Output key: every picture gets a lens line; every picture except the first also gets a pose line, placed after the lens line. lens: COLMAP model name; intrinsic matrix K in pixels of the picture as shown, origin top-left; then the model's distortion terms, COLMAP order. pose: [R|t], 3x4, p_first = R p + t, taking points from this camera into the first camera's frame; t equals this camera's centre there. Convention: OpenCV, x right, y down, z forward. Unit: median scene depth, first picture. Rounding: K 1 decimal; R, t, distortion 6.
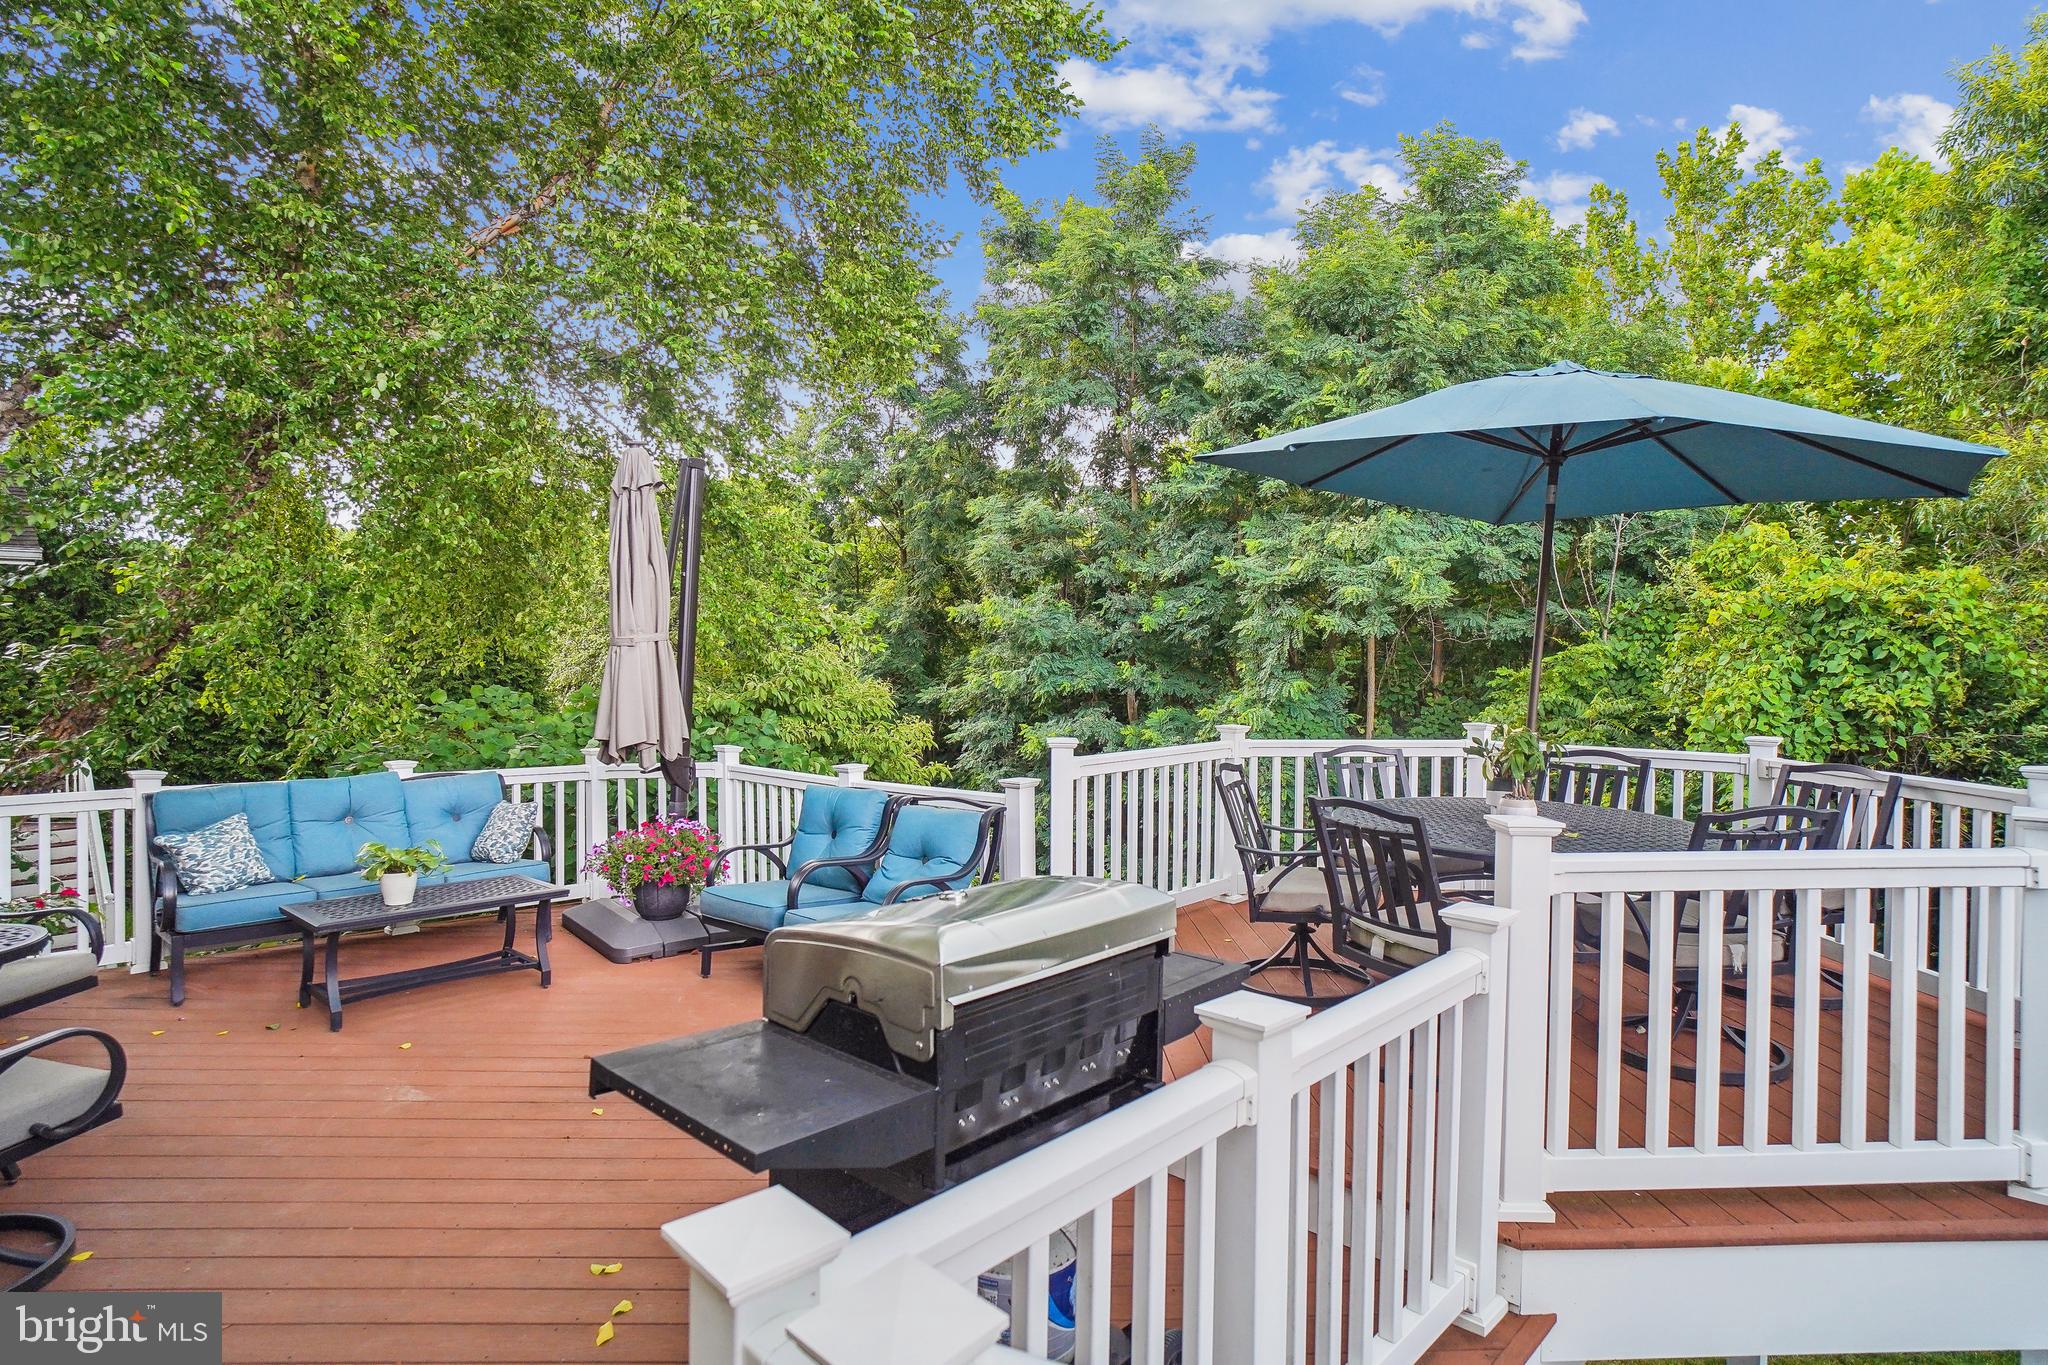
lens RADIAL K [[1070.8, 0, 1029.7], [0, 1070.8, 657.9], [0, 0, 1]] dist [-0.044091, 0.014586]
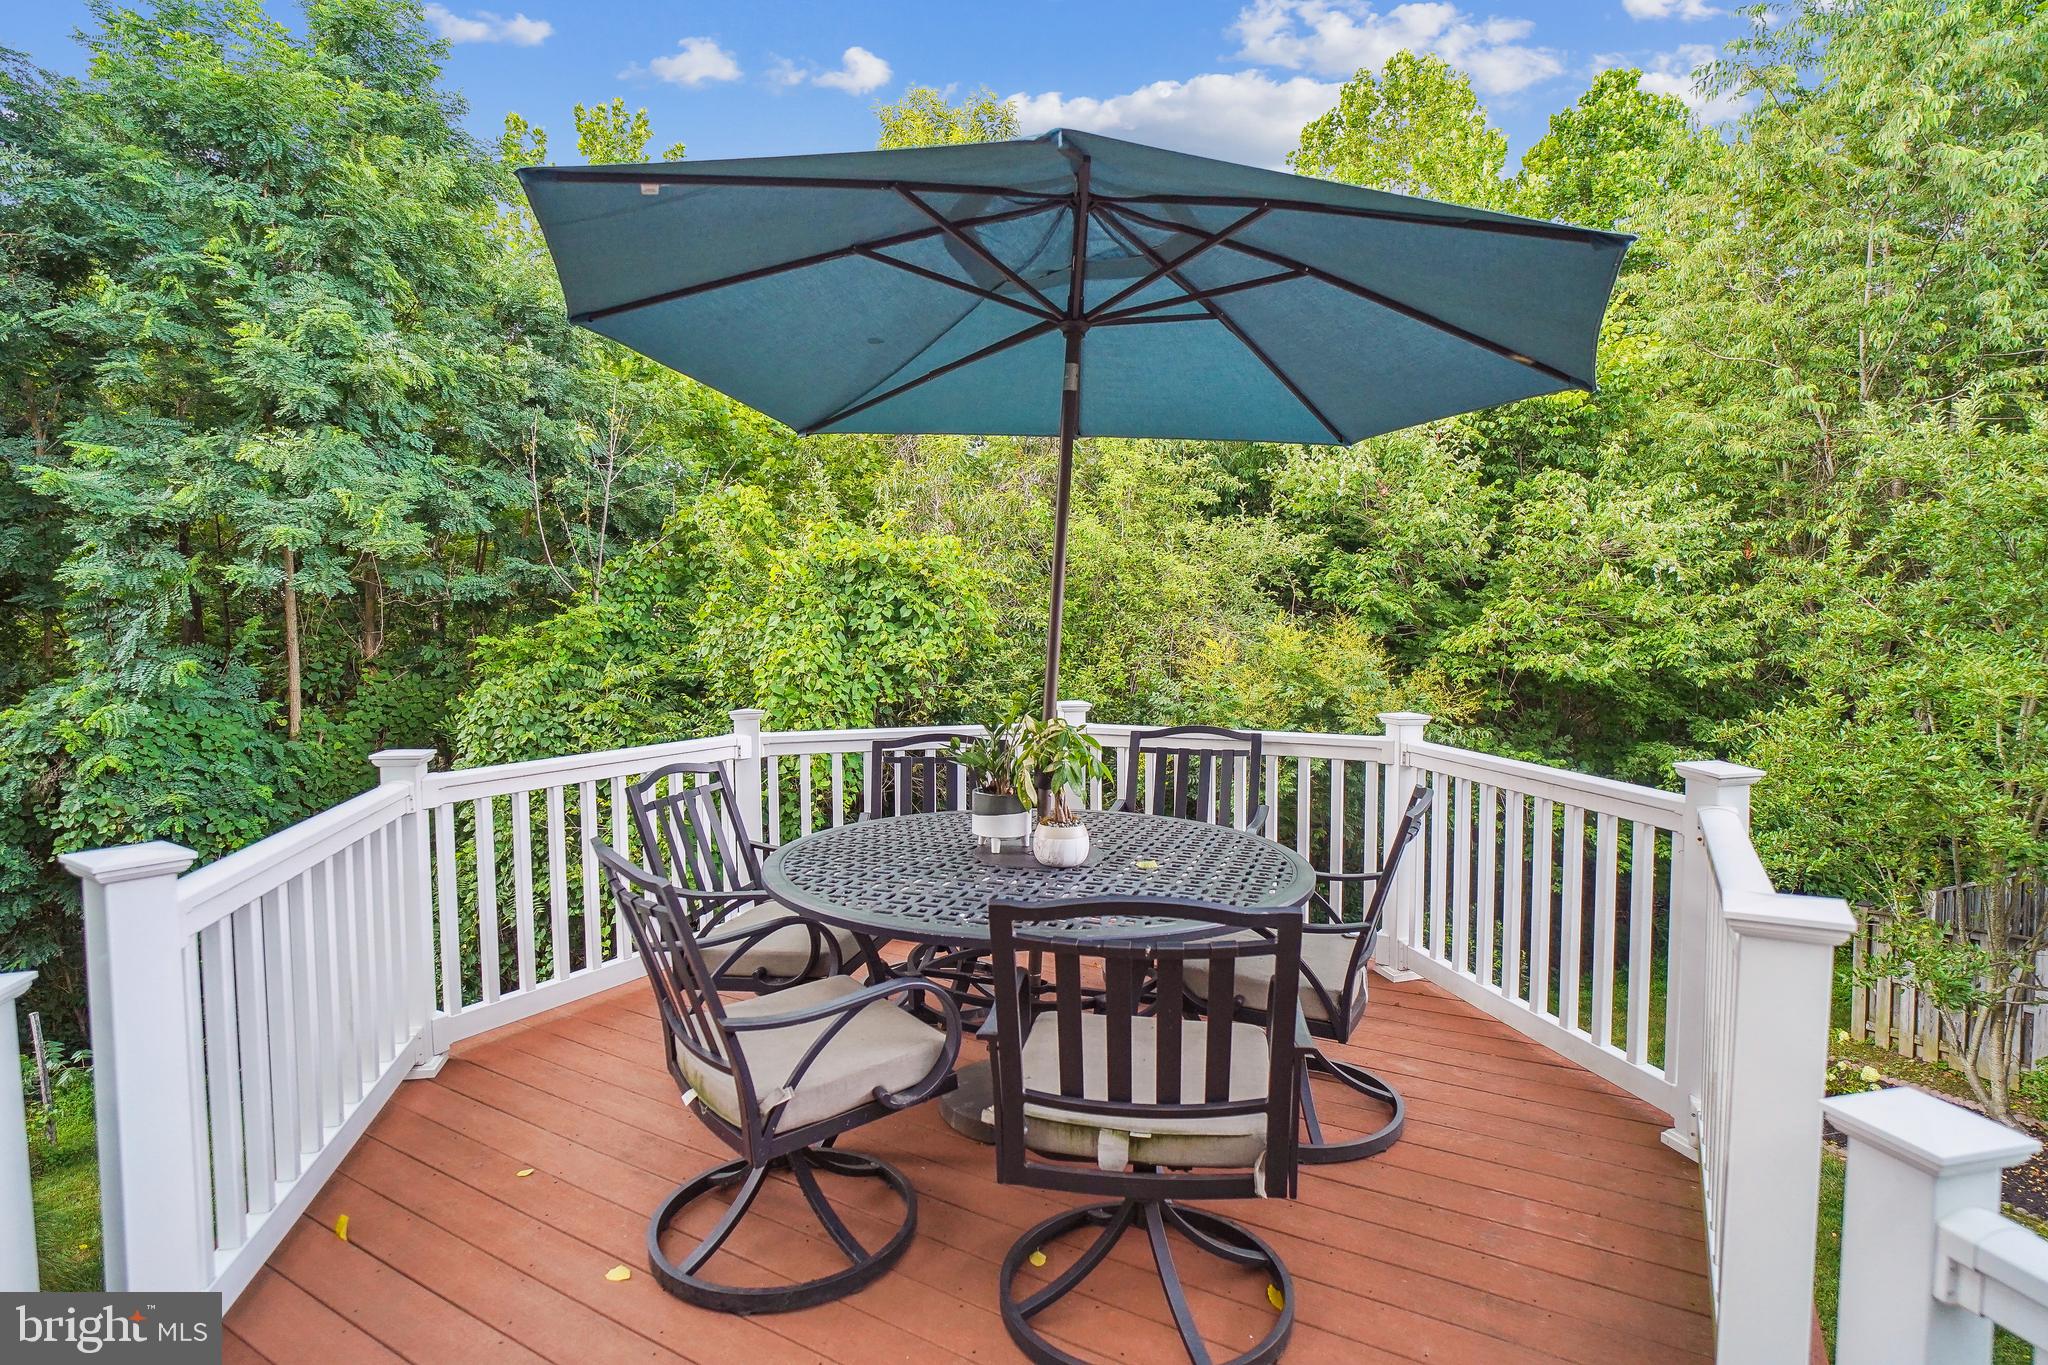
lens RADIAL K [[1070.8, 0, 1029.7], [0, 1070.8, 657.9], [0, 0, 1]] dist [-0.044091, 0.014586]
pose [[0.531335, -0.041662, 0.846137, -0.040006], [0.014078, 0.999086, 0.040352, 0.000277], [-0.847045, -0.009528, 0.531436, 0.218440]]
